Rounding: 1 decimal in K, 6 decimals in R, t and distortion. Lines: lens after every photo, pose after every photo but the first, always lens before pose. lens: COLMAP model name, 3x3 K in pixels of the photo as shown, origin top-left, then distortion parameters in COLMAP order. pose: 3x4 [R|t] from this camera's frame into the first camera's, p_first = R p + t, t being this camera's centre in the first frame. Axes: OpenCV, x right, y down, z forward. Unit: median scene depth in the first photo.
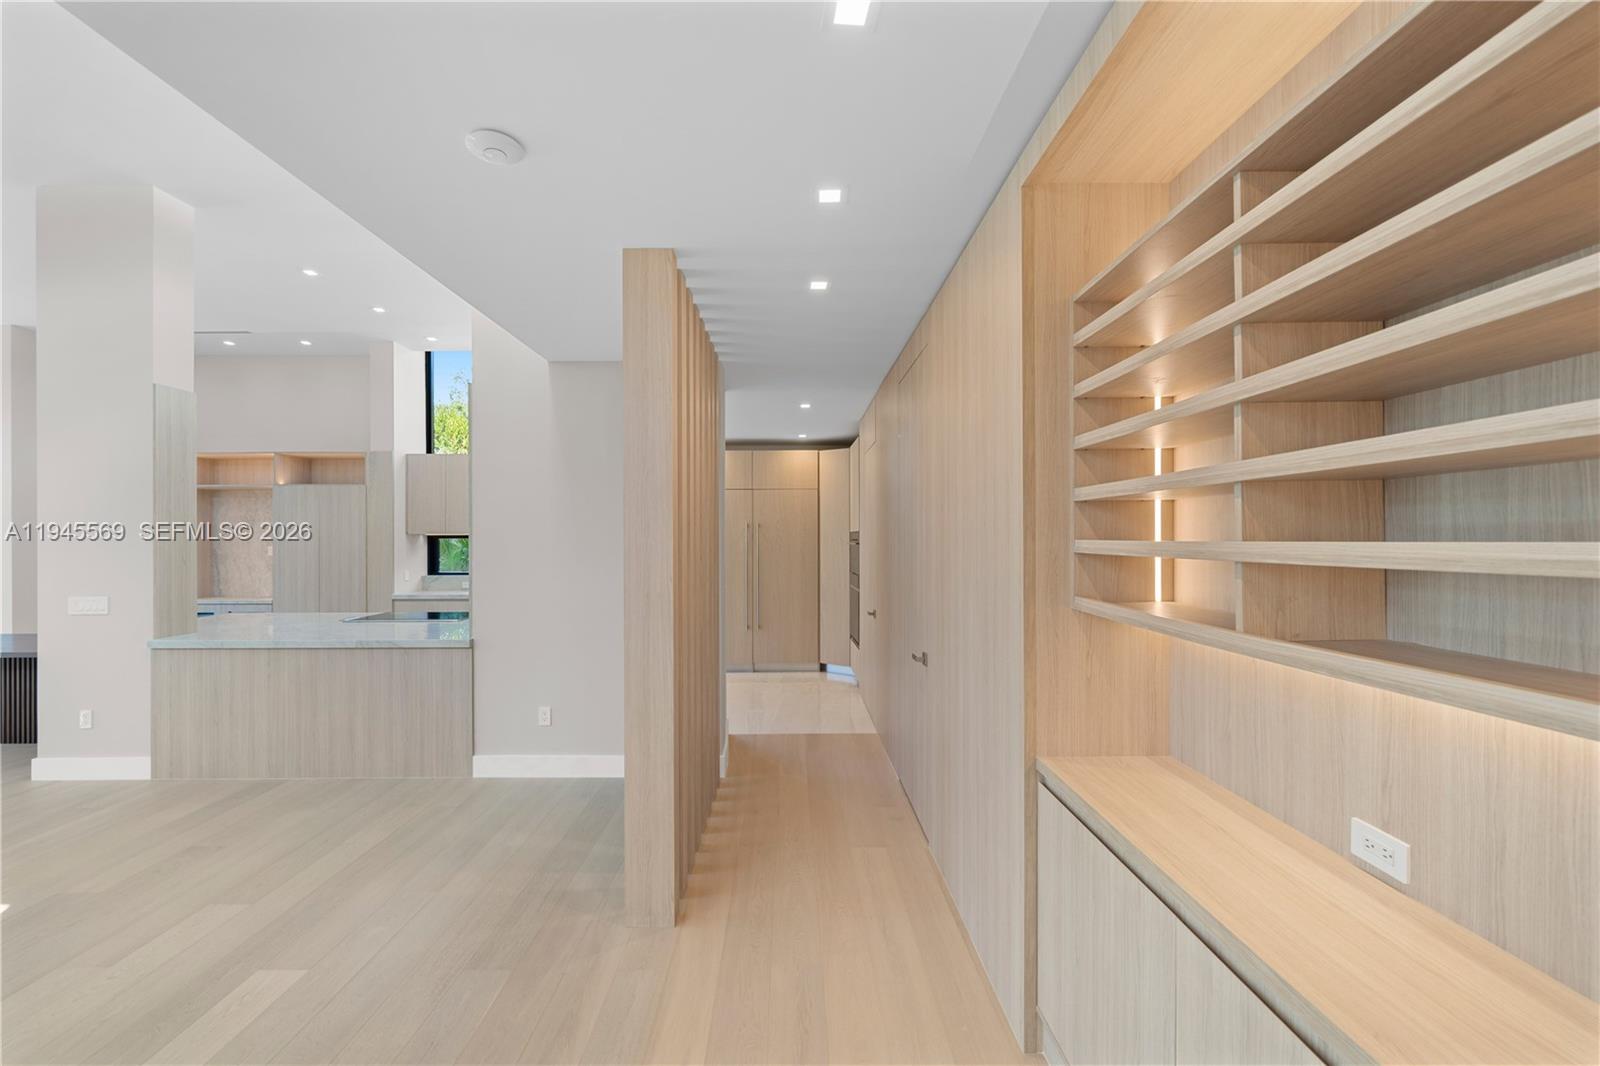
lens RADIAL K [[632.0, 0, 796.8], [0, 632.0, 545.2], [0, 0, 1]] dist [-0.002629, -0.000657]
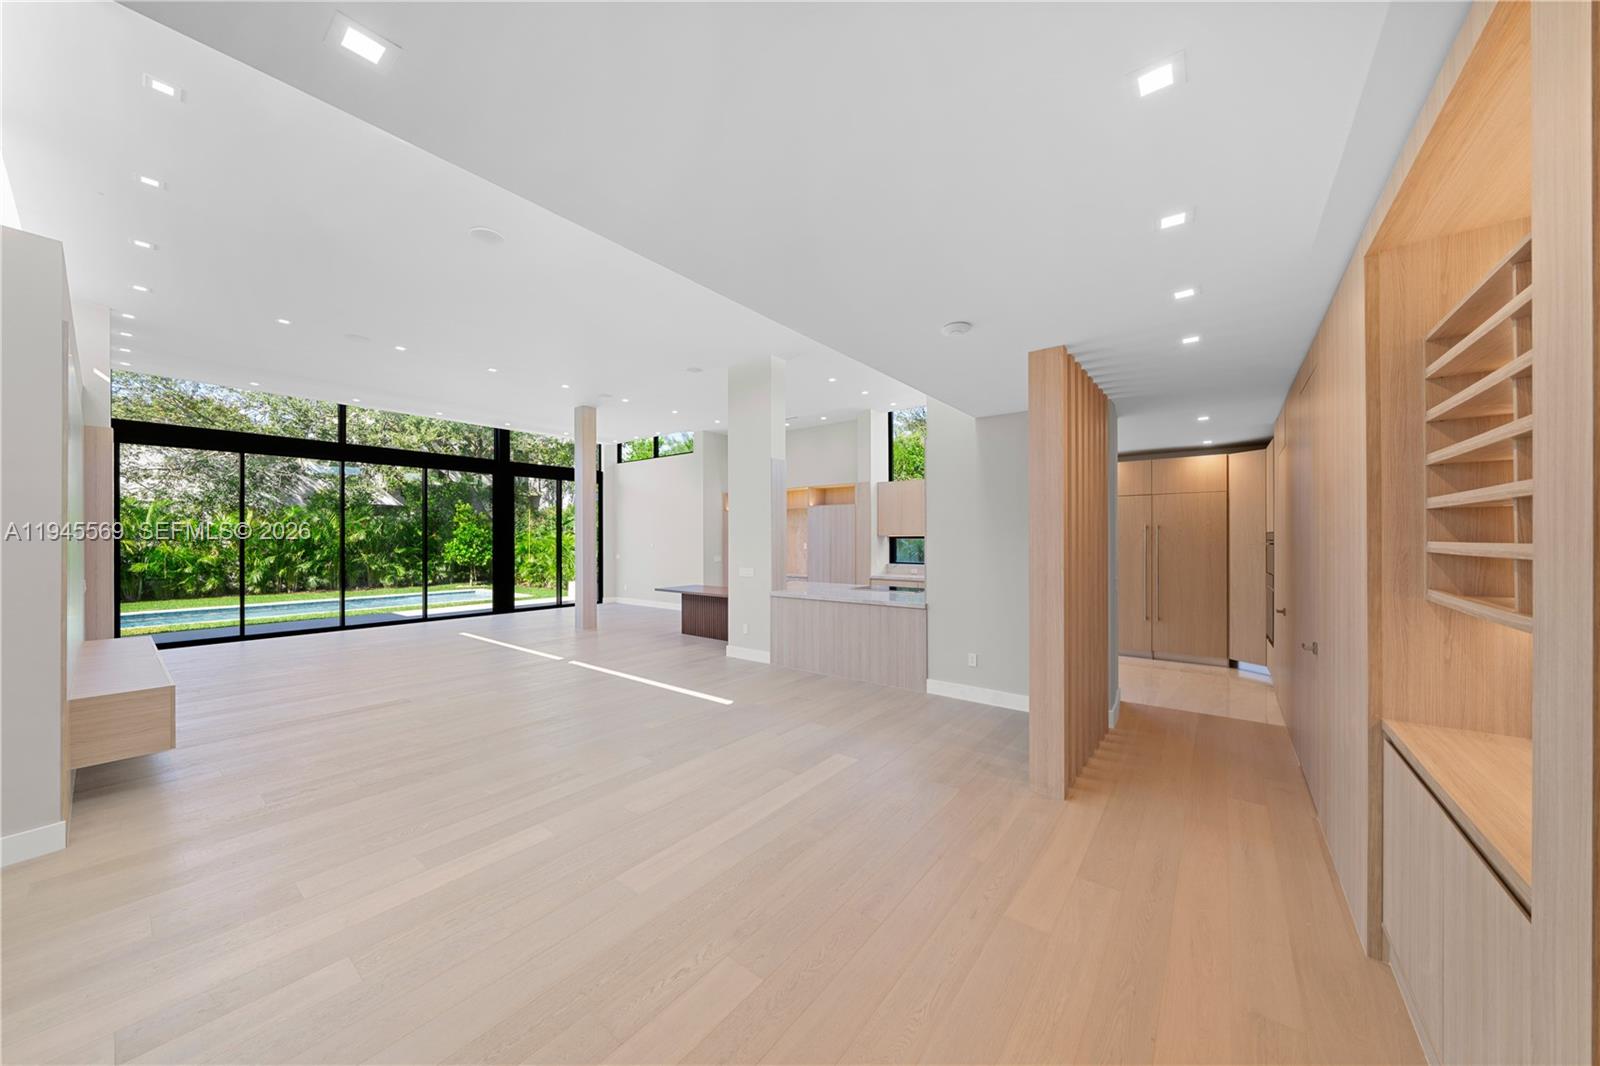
lens RADIAL K [[543.4, 0, 791.9], [0, 543.4, 534.4], [0, 0, 1]] dist [-0.002124, -0.000625]
pose [[0.777112, -0.003982, -0.629349, 0.071528], [-0.006983, 0.999864, -0.014949, 0.000829], [0.629323, 0.016011, 0.776979, -0.252378]]
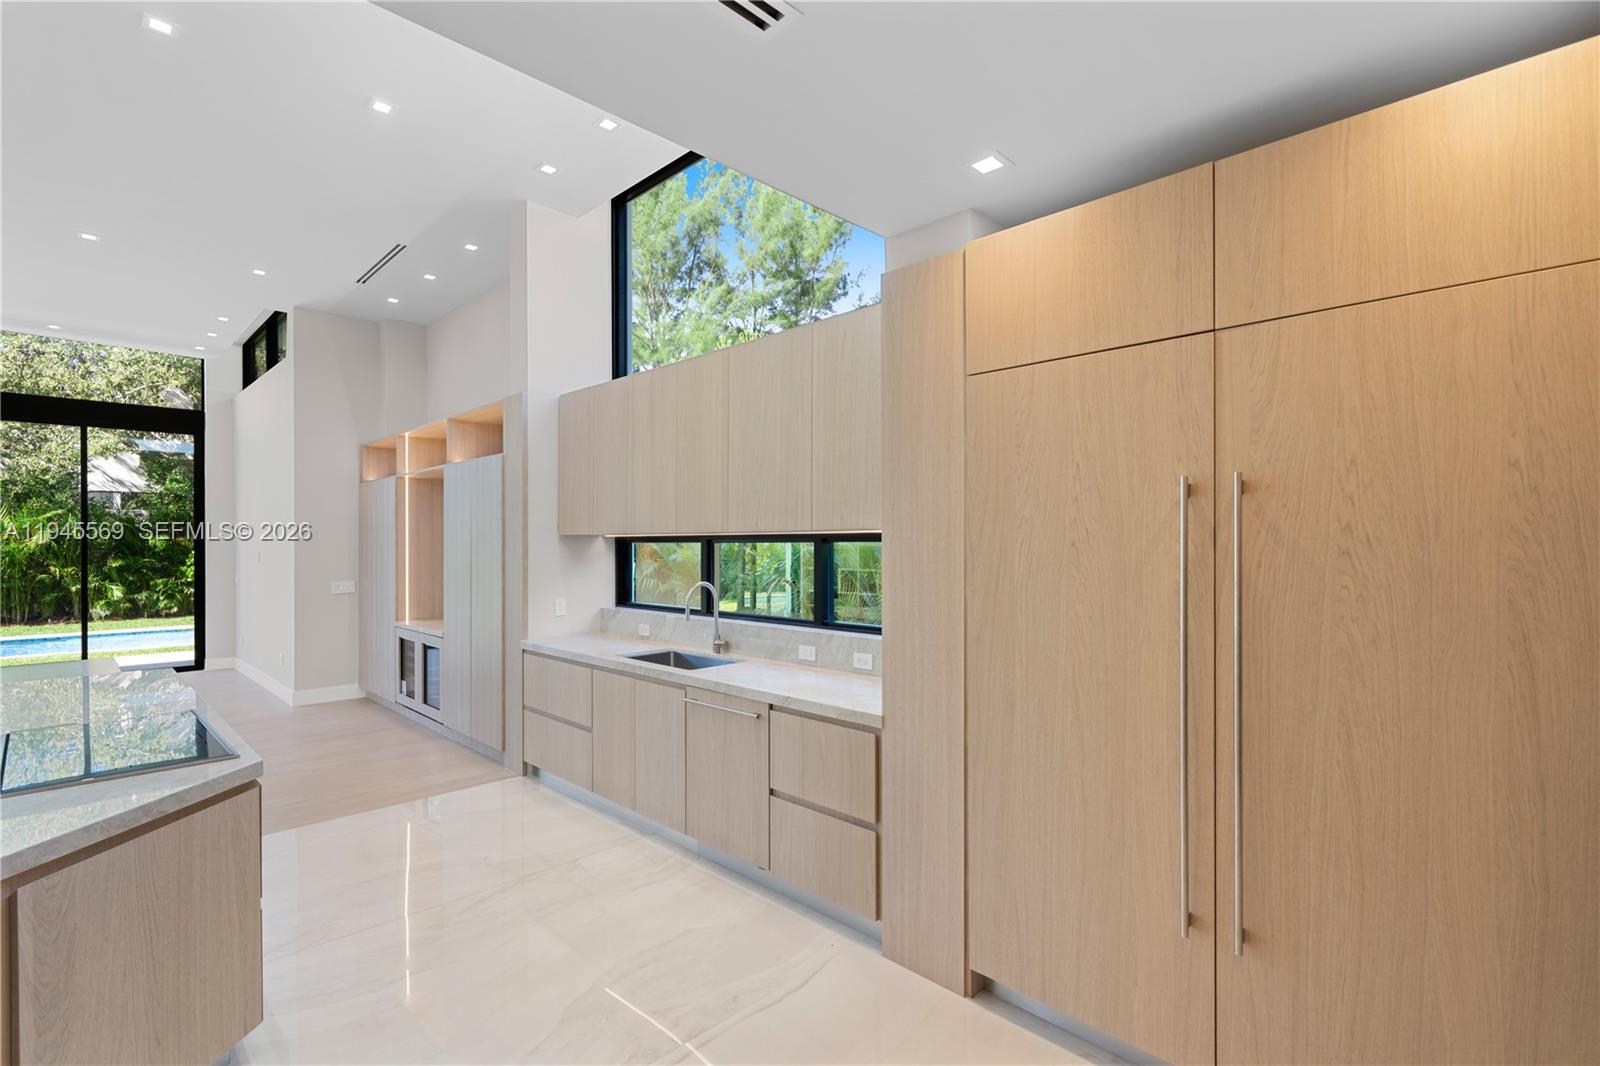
lens RADIAL K [[754.3, 0, 793.4], [0, 754.3, 537.5], [0, 0, 1]] dist [0.000823, 0.000044]
pose [[0.687596, -0.004339, -0.726081, 0.046798], [-0.005453, 0.999923, -0.011140, -0.016654], [0.726073, 0.011620, 0.687519, 1.261730]]
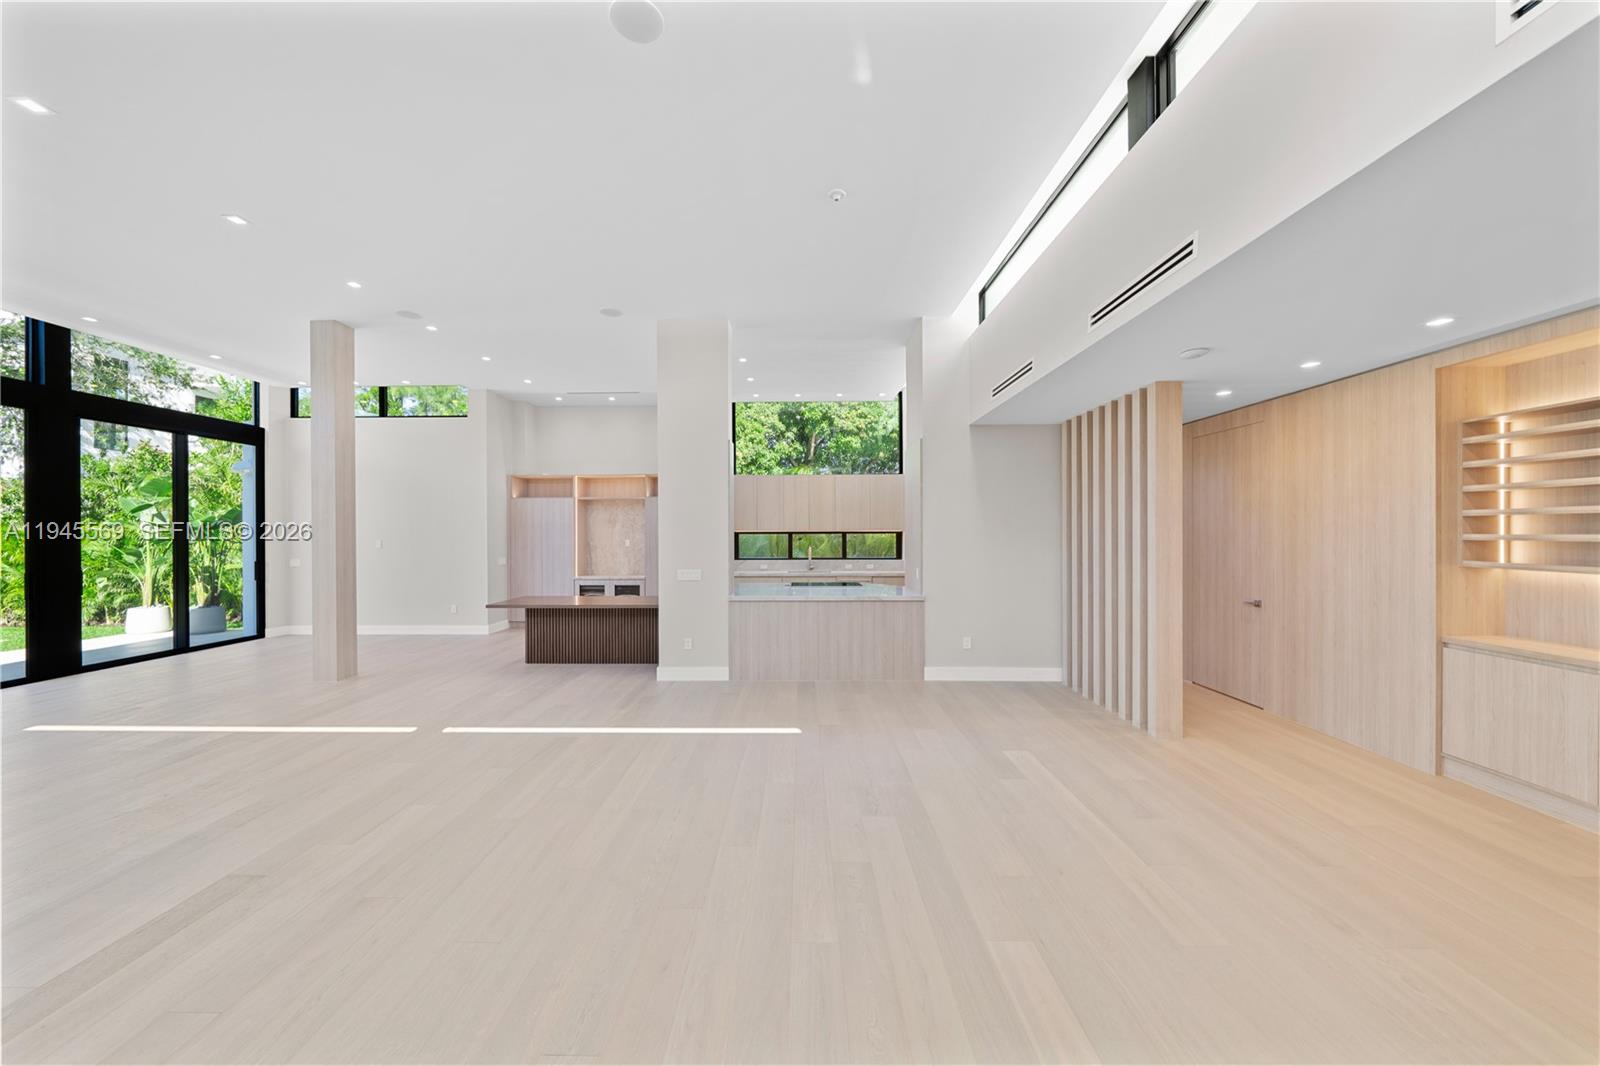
lens RADIAL K [[543.4, 0, 784.1], [0, 543.4, 532.7], [0, 0, 1]] dist [-0.002124, -0.000625]
pose [[0.999644, -0.001158, -0.026657, -0.842358], [0.000803, 0.999911, -0.013316, 0.004557], [0.026671, 0.013289, 0.999556, -0.415076]]
